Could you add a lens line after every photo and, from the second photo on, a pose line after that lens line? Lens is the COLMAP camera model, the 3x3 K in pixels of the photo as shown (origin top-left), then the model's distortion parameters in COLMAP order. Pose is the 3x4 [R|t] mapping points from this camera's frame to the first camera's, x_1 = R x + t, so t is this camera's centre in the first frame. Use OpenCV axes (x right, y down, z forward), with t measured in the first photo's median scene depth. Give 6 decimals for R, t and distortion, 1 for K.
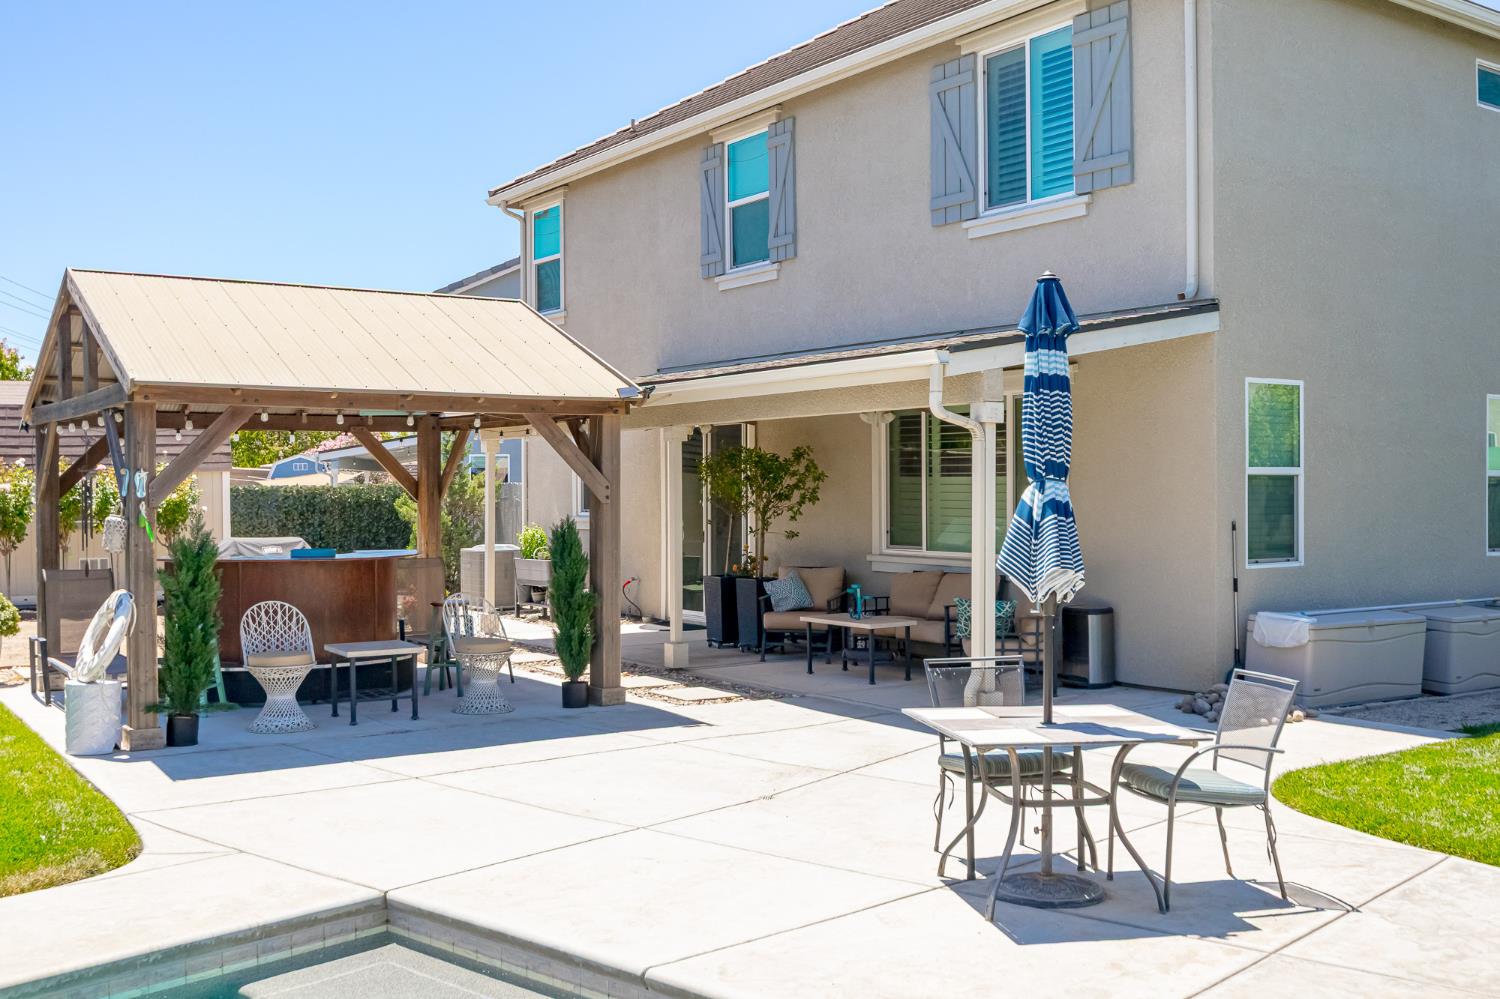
lens RADIAL K [[1487.5, 0, 739.5], [0, 1487.5, 507.2], [0, 0, 1]] dist [-0.065096, 0.000000]
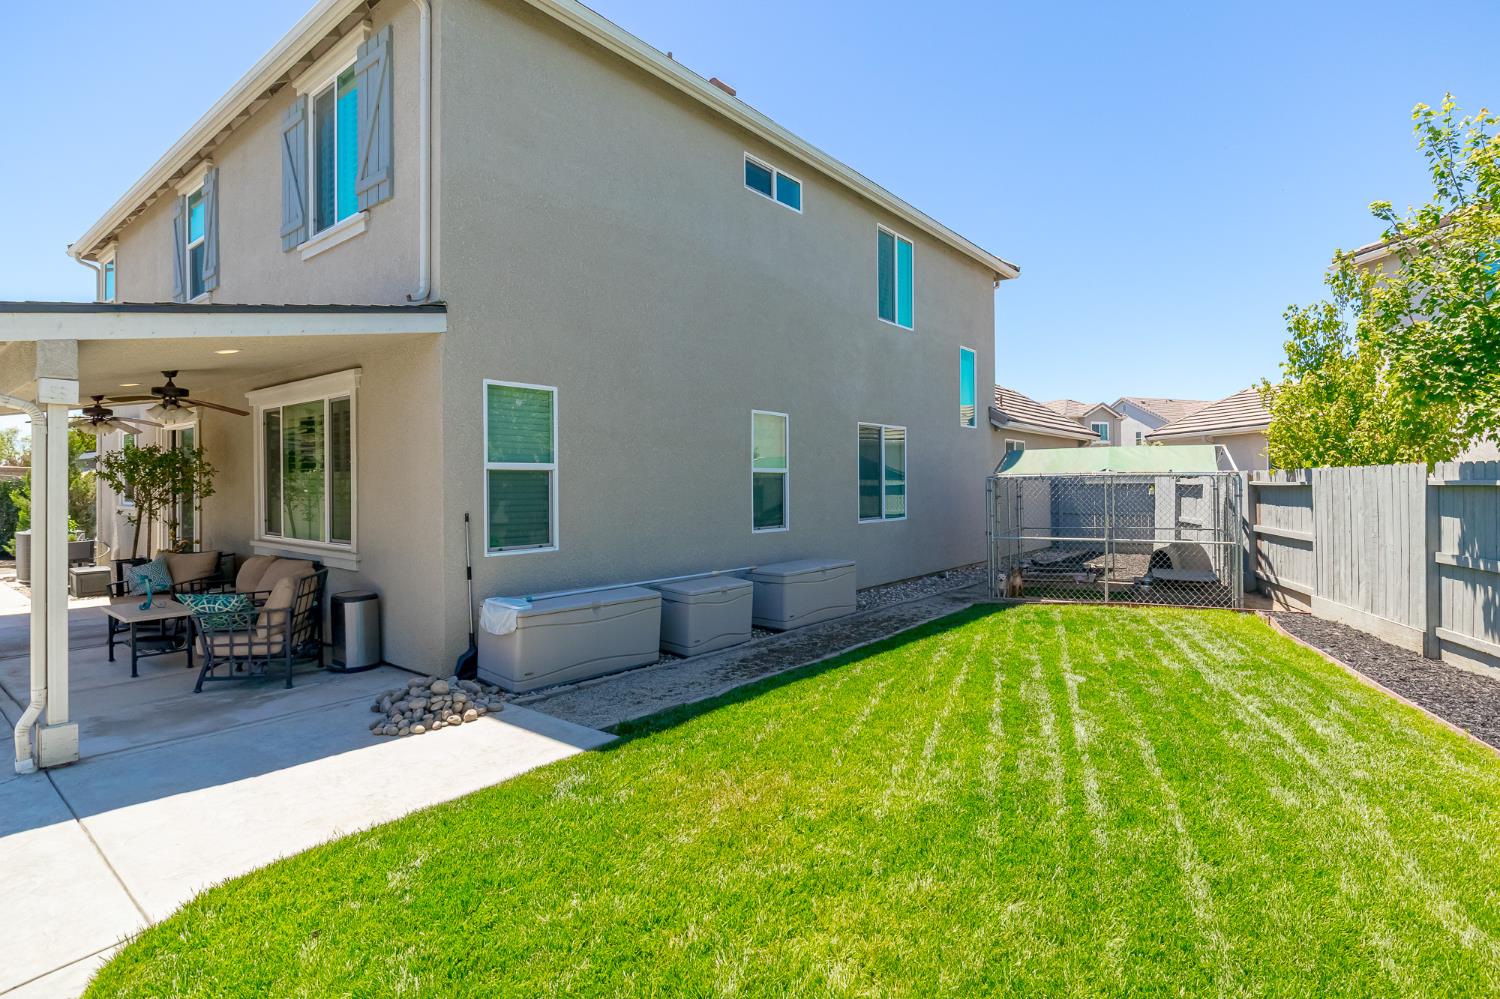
lens RADIAL K [[767.7, 0, 758.5], [0, 767.7, 483.8], [0, 0, 1]] dist [-0.024091, 0.013323]
pose [[0.951810, -0.001540, 0.306685, 0.348531], [0.005163, 0.999926, -0.011004, -0.004144], [-0.306645, 0.012057, 0.951748, 0.392312]]
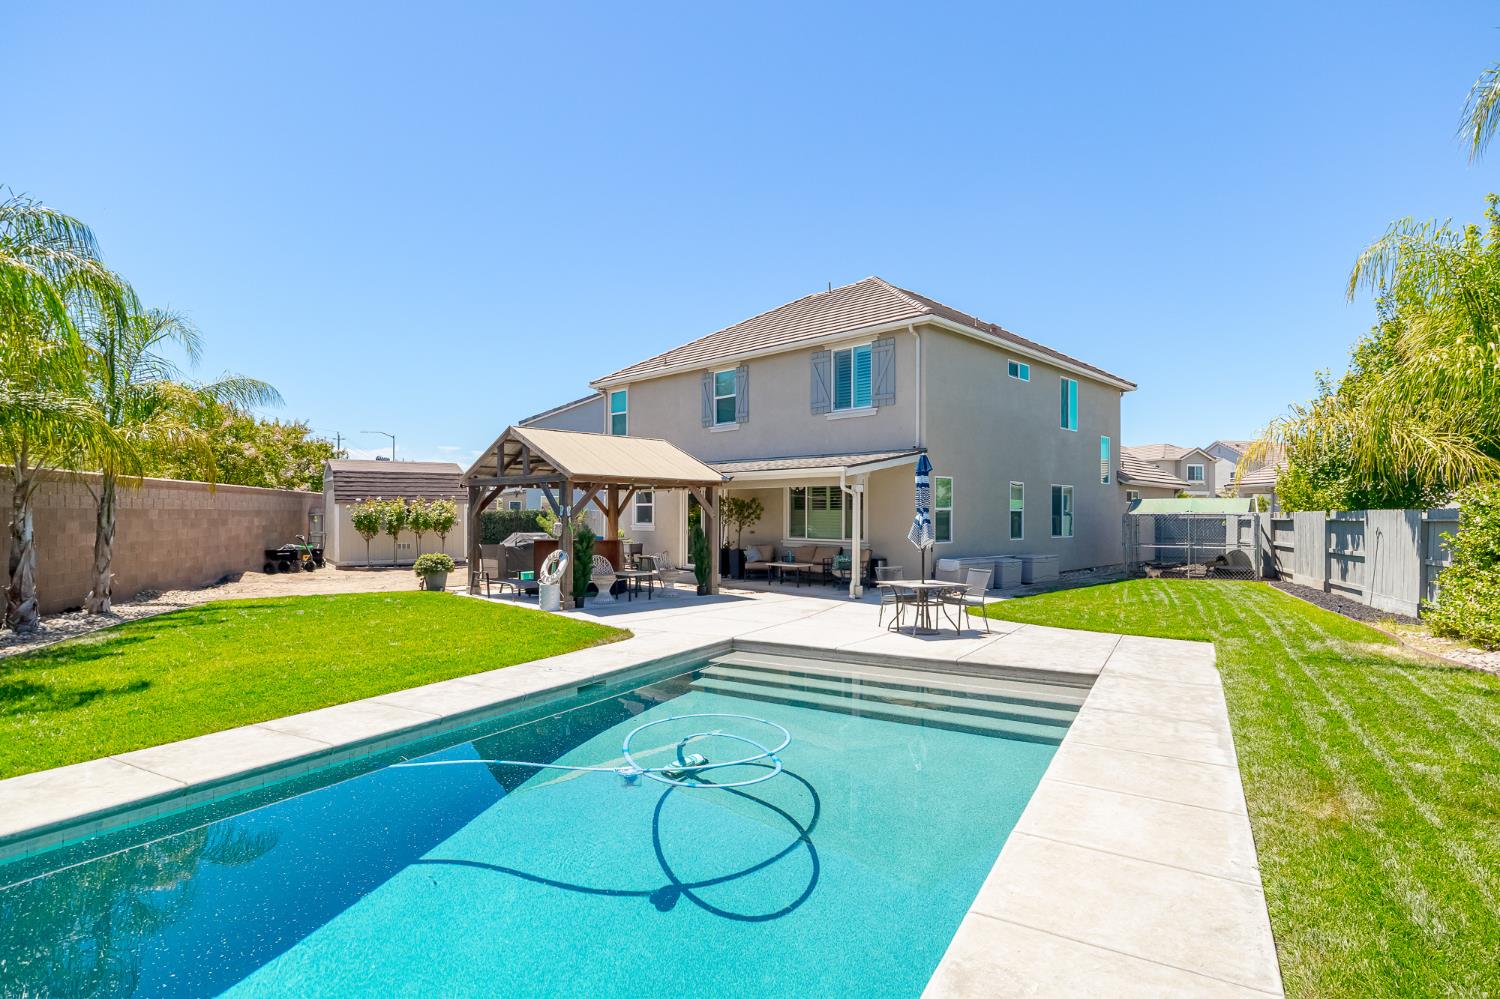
lens RADIAL K [[767.7, 0, 750.0], [0, 767.7, 509.2], [0, 0, 1]] dist [-0.024091, 0.013323]
pose [[0.980247, 0.009063, 0.197572, -0.280617], [-0.005524, 0.999814, -0.018460, 0.004141], [-0.197702, 0.017004, 0.980115, -0.348789]]
